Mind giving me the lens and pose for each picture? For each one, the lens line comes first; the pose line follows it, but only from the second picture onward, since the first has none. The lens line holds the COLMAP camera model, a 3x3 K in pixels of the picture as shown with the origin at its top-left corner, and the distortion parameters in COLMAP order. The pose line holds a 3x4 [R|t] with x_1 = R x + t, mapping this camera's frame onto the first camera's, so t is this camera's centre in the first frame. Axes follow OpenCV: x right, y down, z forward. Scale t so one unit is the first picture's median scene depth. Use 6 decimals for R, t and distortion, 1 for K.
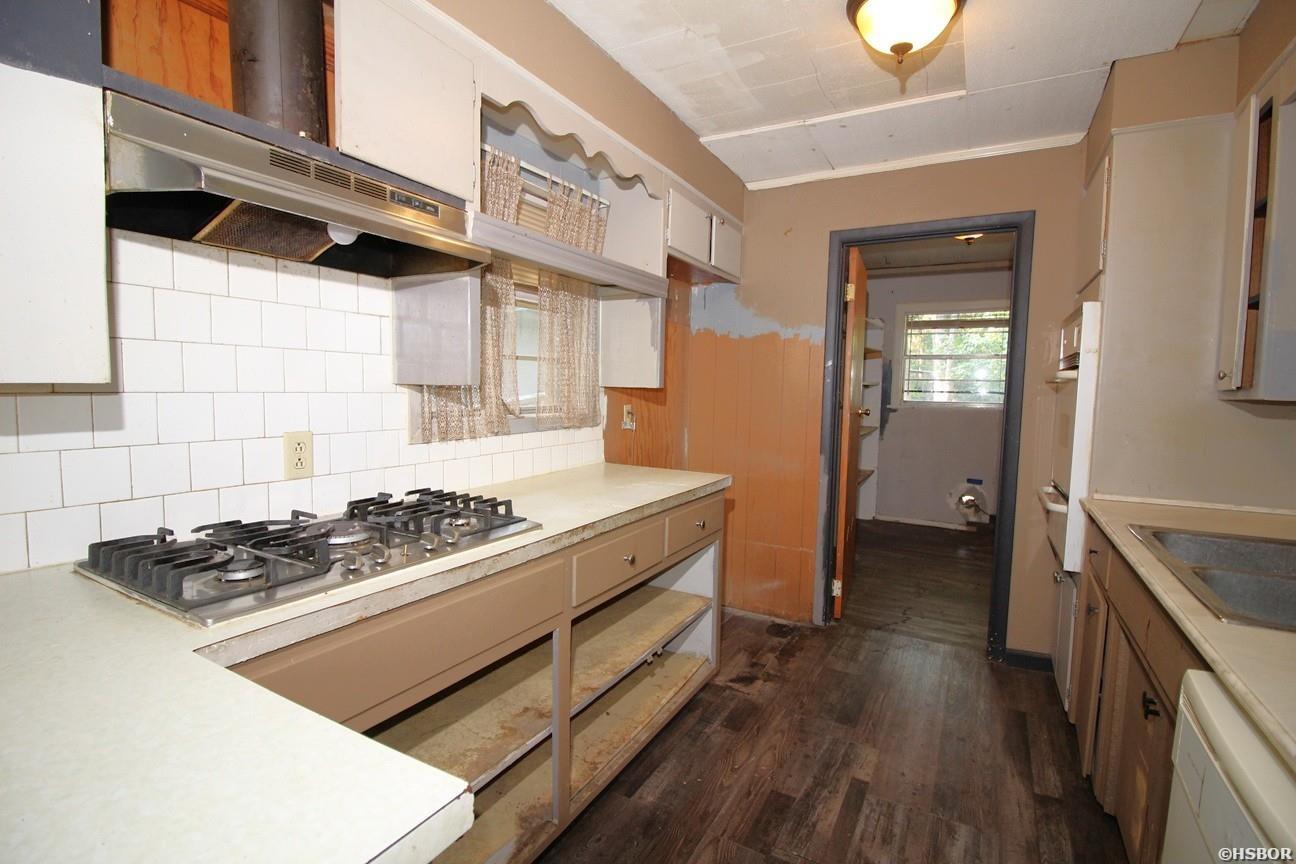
lens RADIAL K [[604.6, 0, 650.3], [0, 604.6, 435.2], [0, 0, 1]] dist [-0.001560, -0.011566]
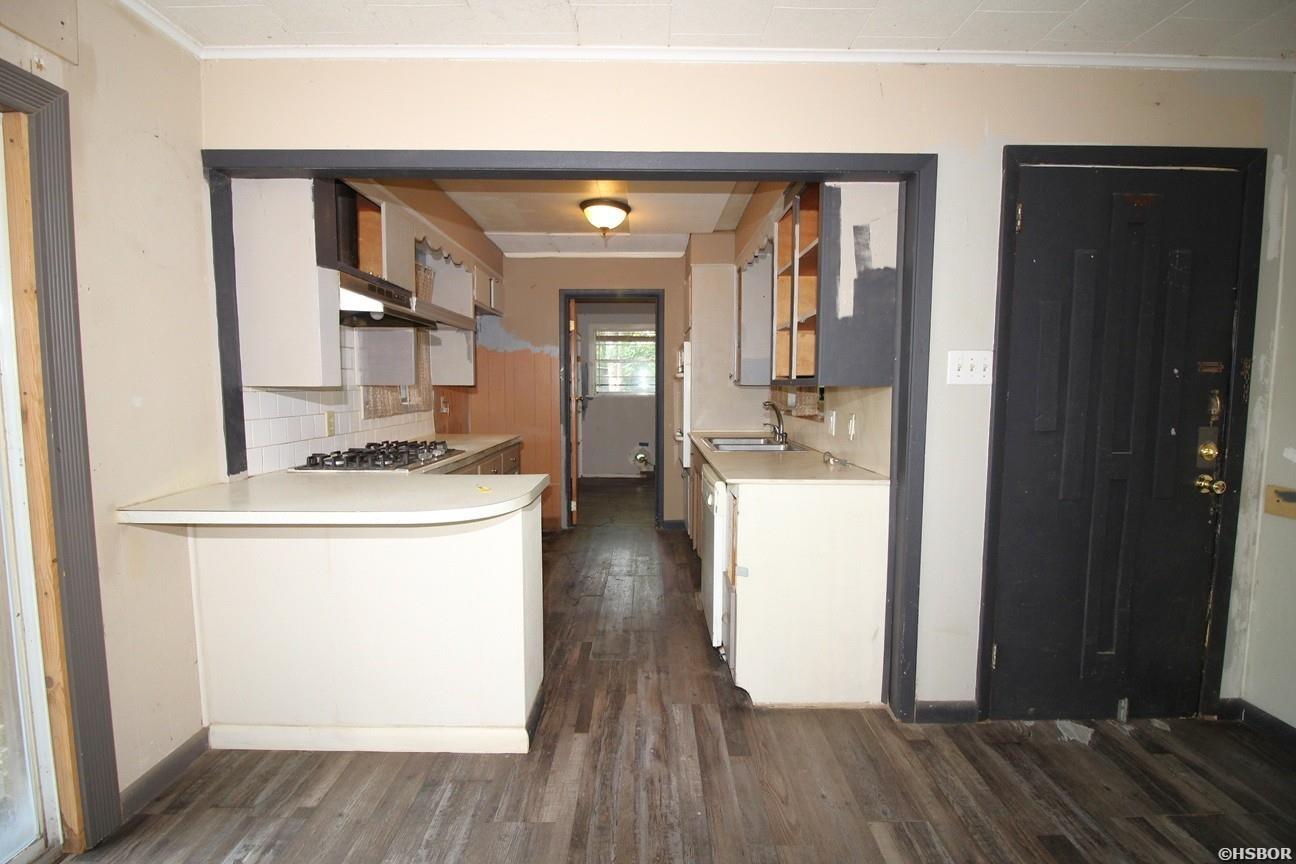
lens RADIAL K [[604.6, 0, 650.2], [0, 604.6, 435.5], [0, 0, 1]] dist [-0.001560, -0.011566]
pose [[0.872188, -0.058253, 0.485691, -0.370137], [0.055128, 0.998264, 0.020734, 0.050714], [-0.486055, 0.008691, 0.873885, -0.670799]]
